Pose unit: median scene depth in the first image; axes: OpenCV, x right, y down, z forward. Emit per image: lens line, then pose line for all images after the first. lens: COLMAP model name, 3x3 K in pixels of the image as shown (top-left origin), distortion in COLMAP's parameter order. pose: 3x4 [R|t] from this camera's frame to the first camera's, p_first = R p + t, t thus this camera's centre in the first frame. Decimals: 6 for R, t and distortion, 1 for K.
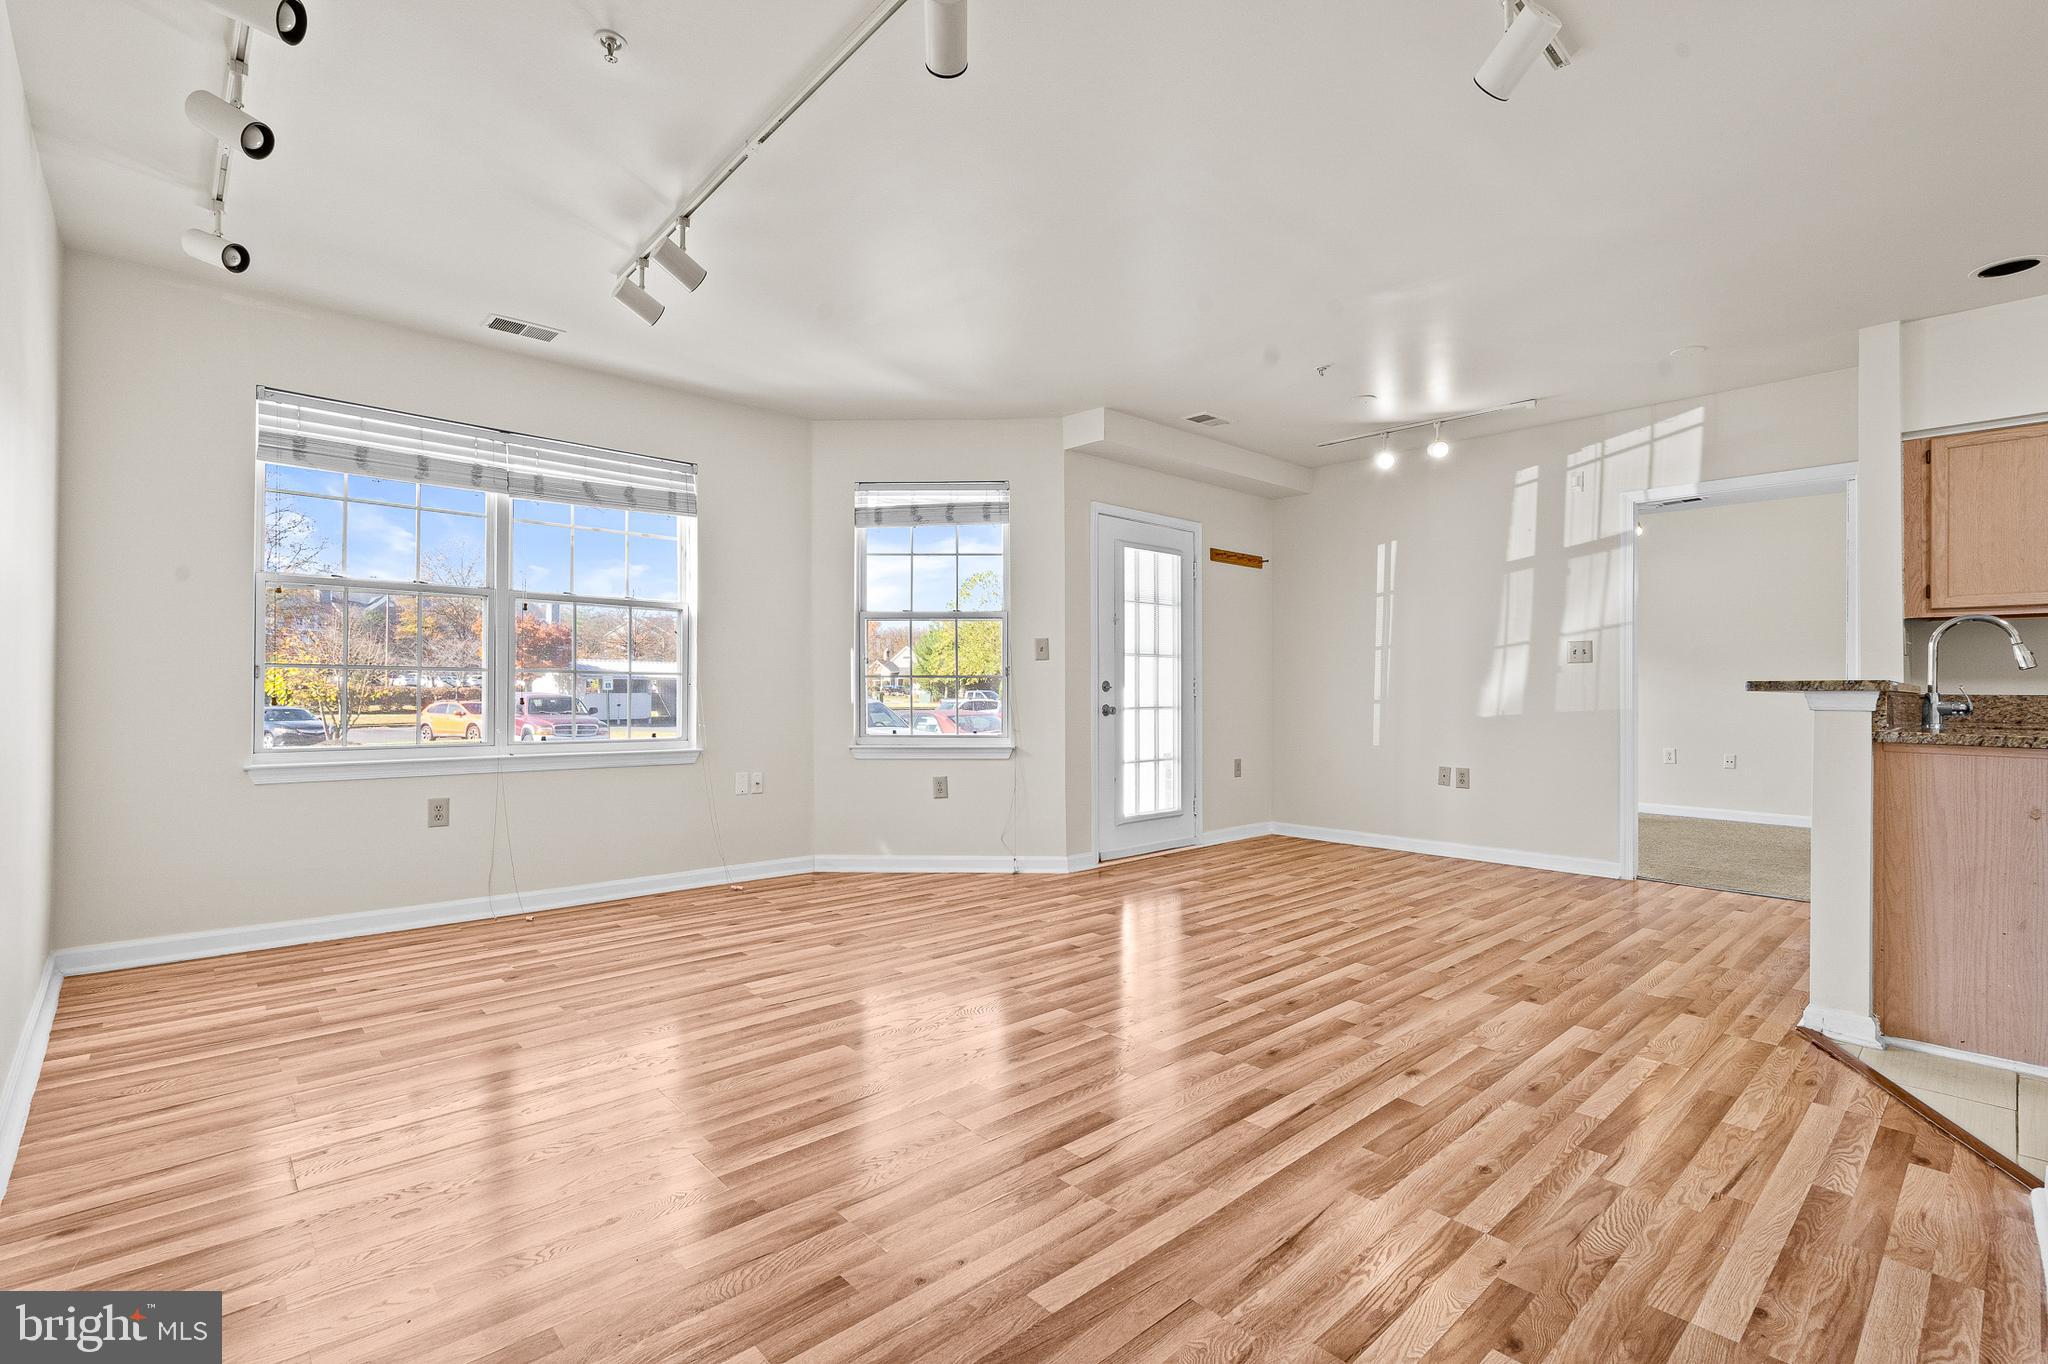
lens RADIAL K [[931.7, 0, 1011.7], [0, 931.7, 676.4], [0, 0, 1]] dist [-0.010026, 0.001736]
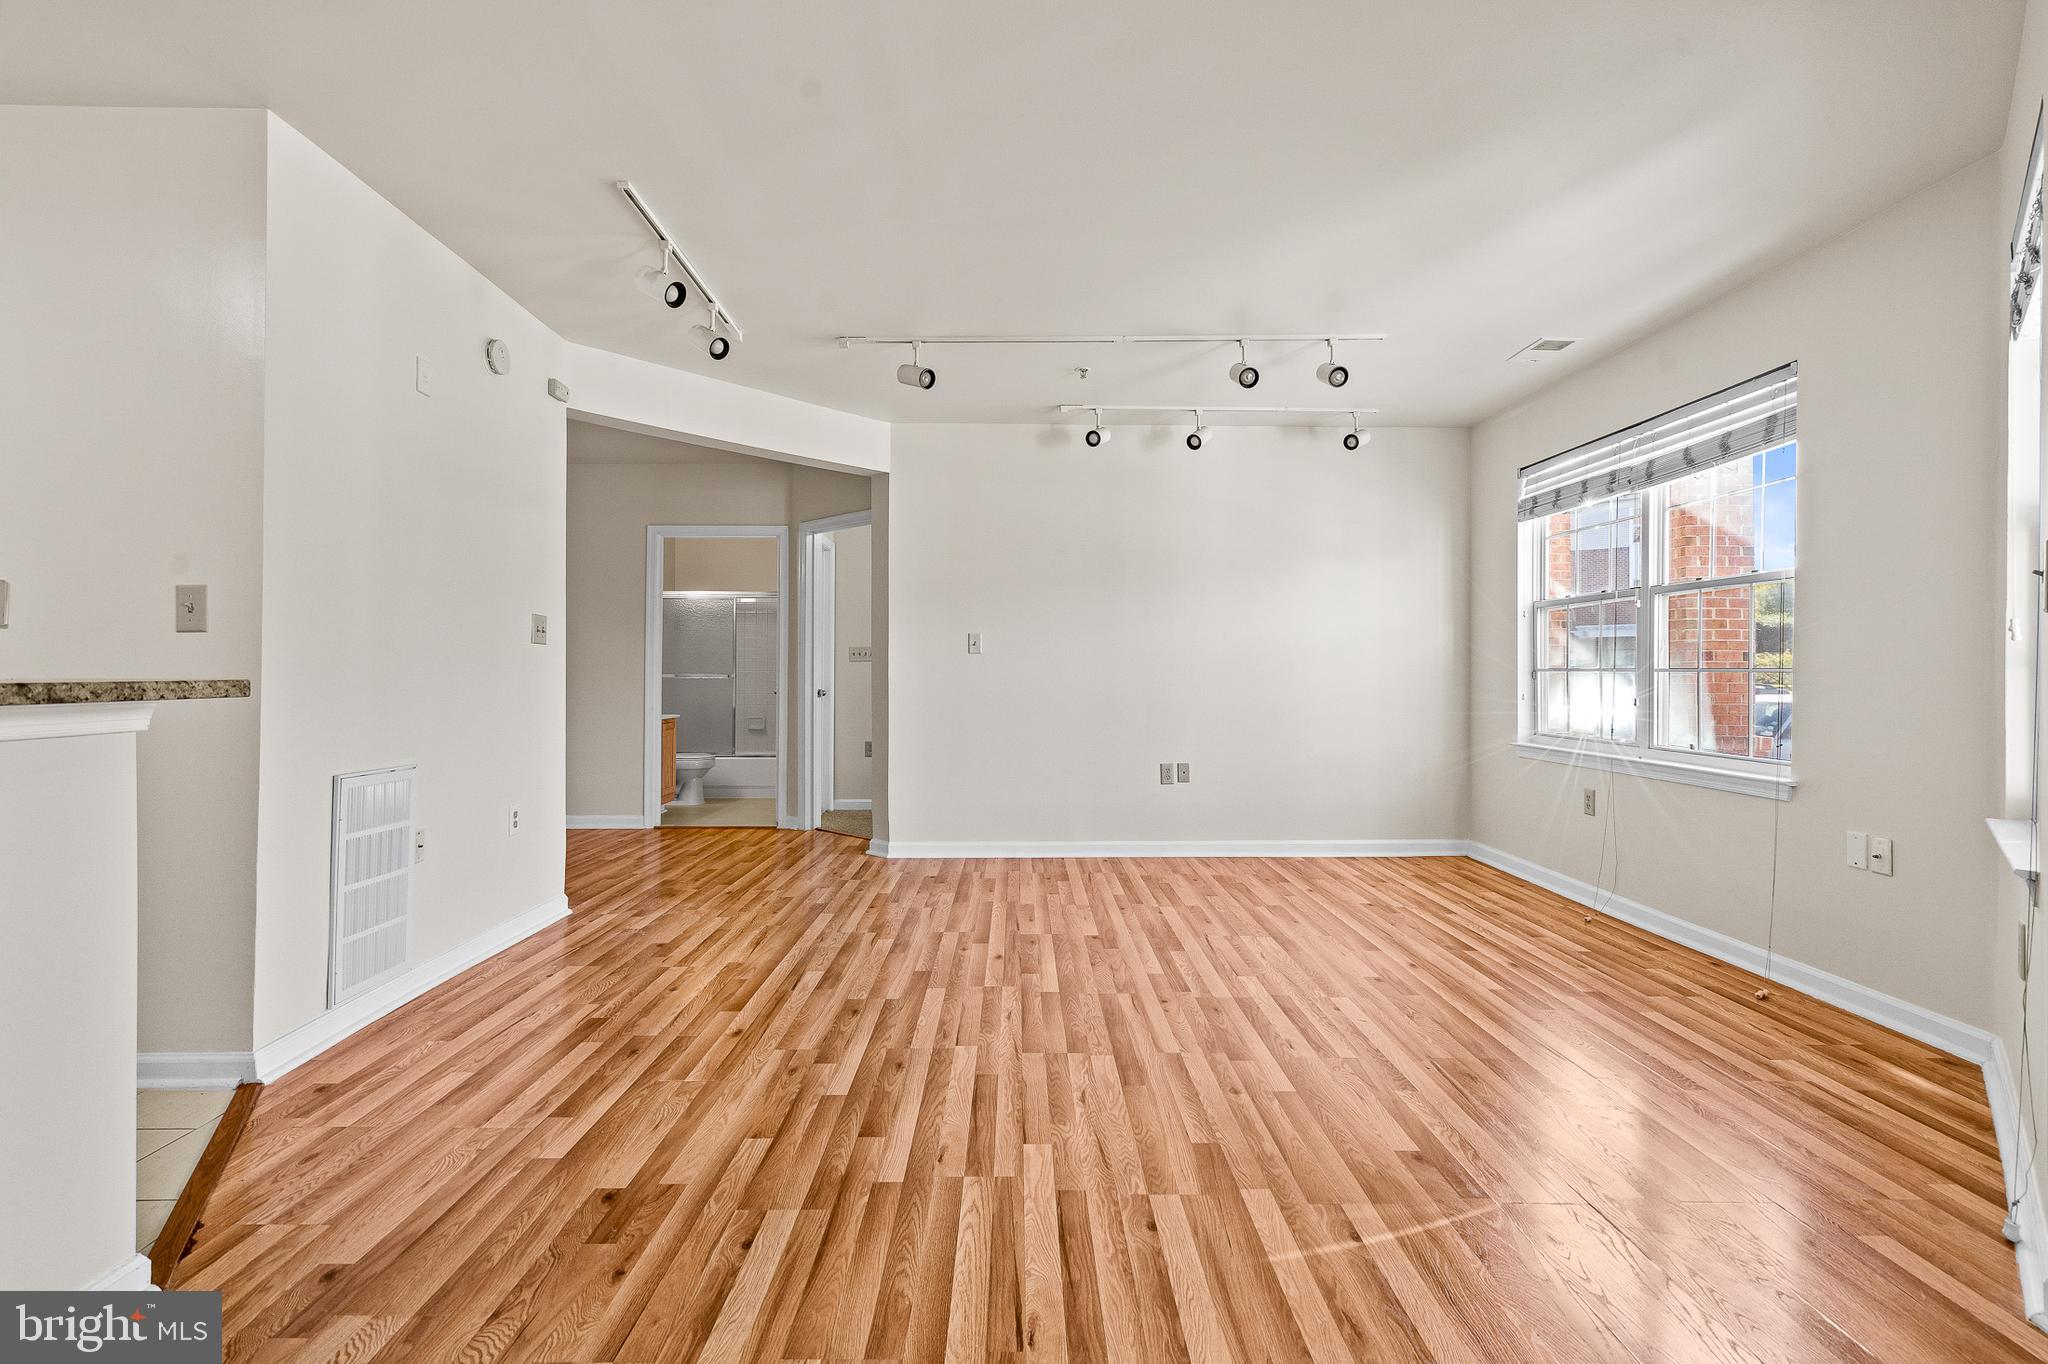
lens RADIAL K [[931.7, 0, 1026.4], [0, 931.7, 678.1], [0, 0, 1]] dist [-0.010026, 0.001736]
pose [[-0.662591, -0.004428, -0.748969, 0.721528], [0.005662, 0.999924, -0.010920, 0.010208], [0.748960, -0.011476, -0.662516, 1.390995]]
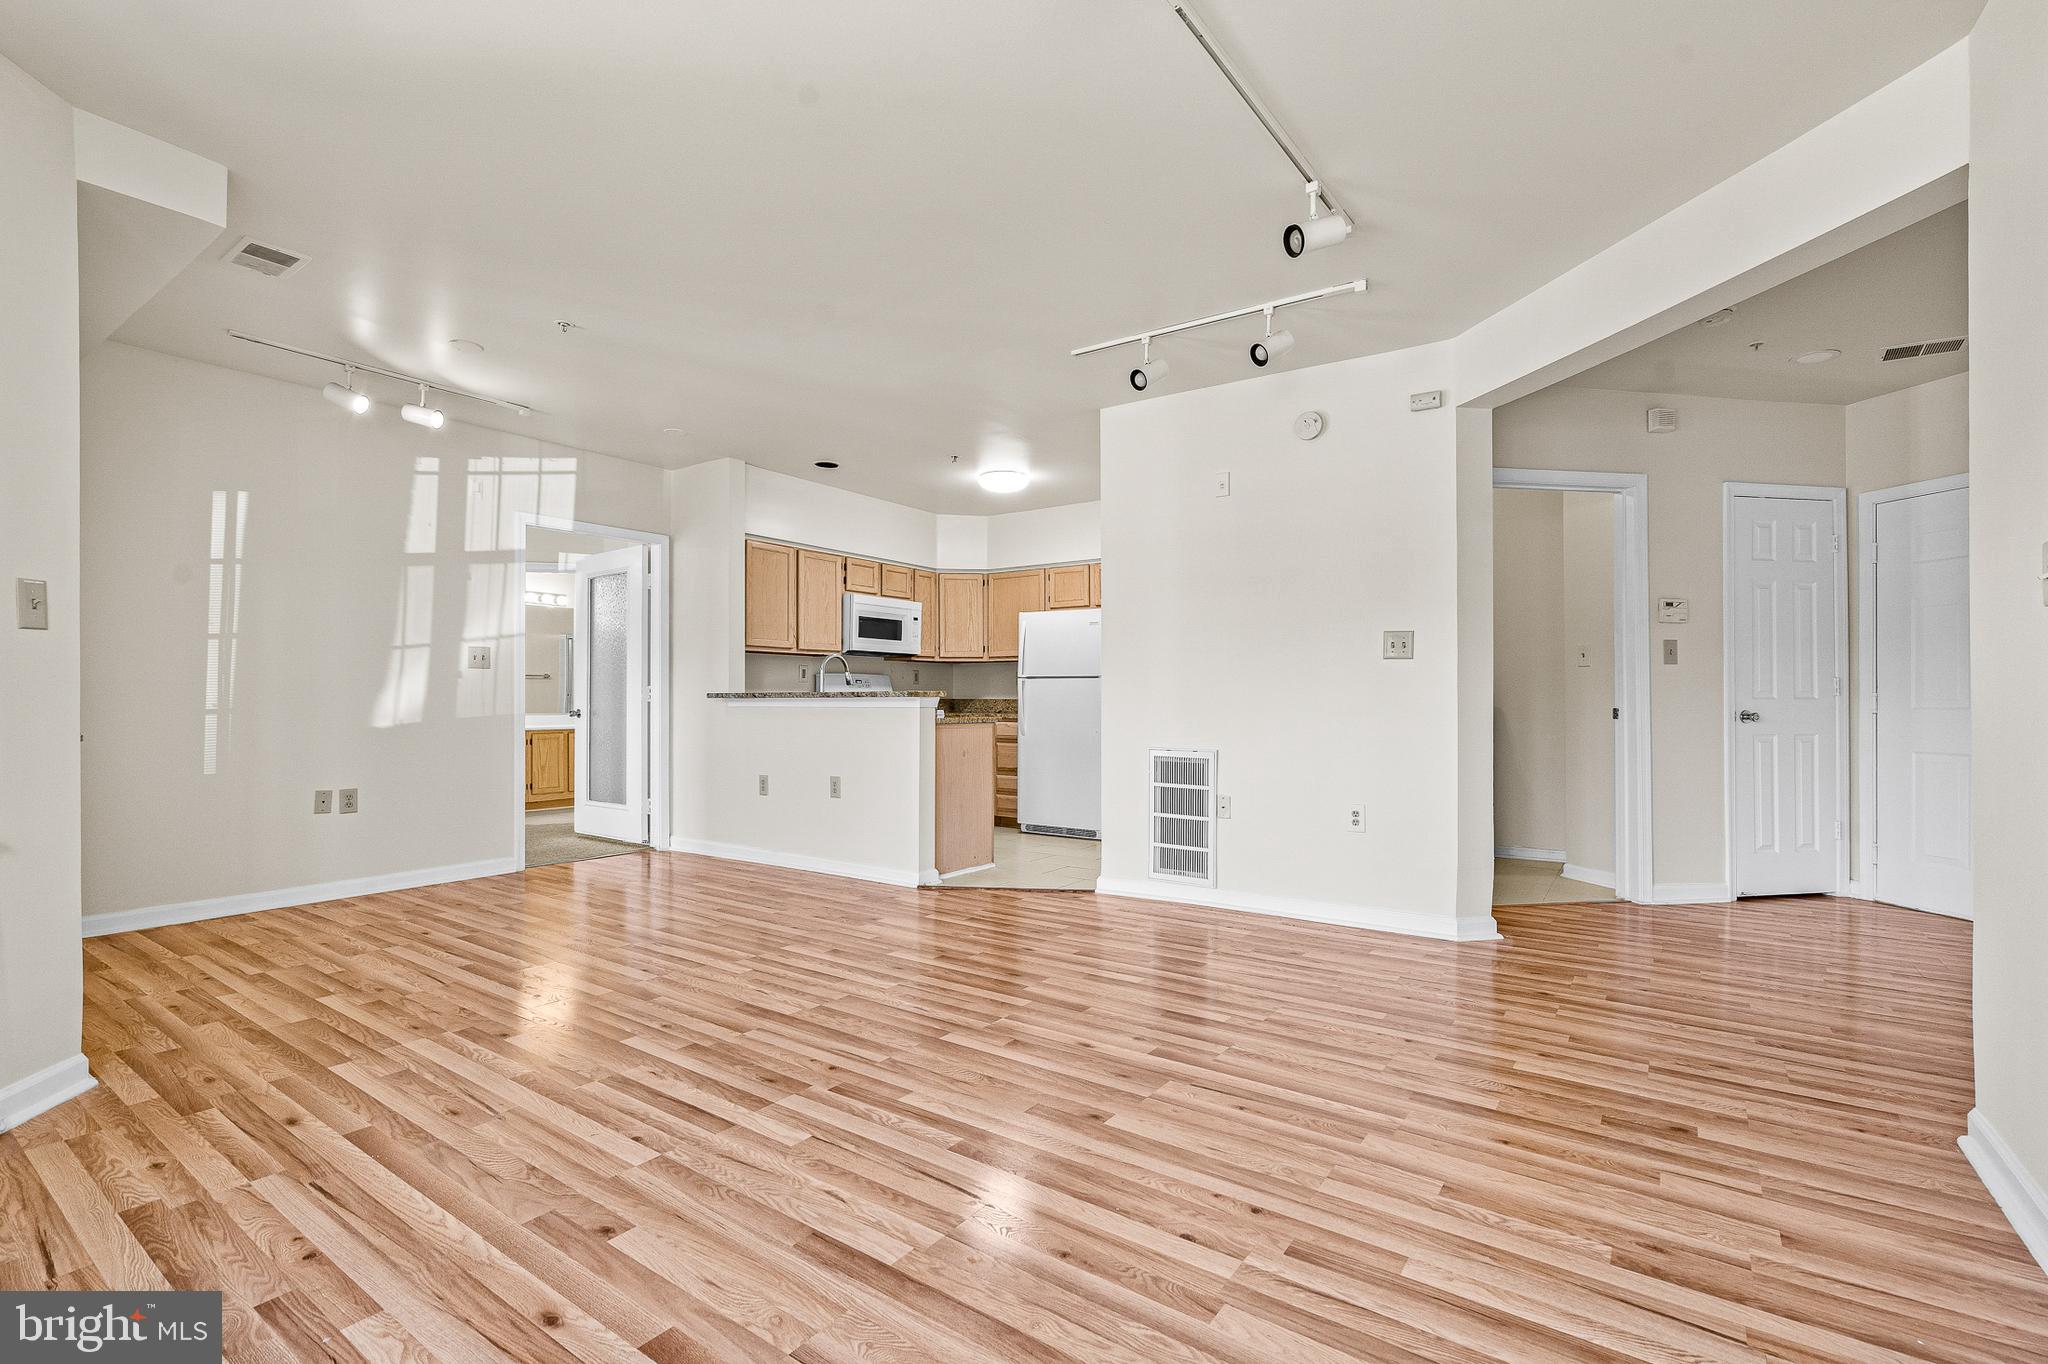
lens RADIAL K [[923.0, 0, 1020.1], [0, 923.0, 688.4], [0, 0, 1]] dist [0.011264, 0.000617]
pose [[-0.216392, 0.003918, 0.976299, -0.732581], [-0.018149, 0.999803, -0.008035, 0.006036], [-0.976138, -0.019458, -0.216278, 0.937711]]
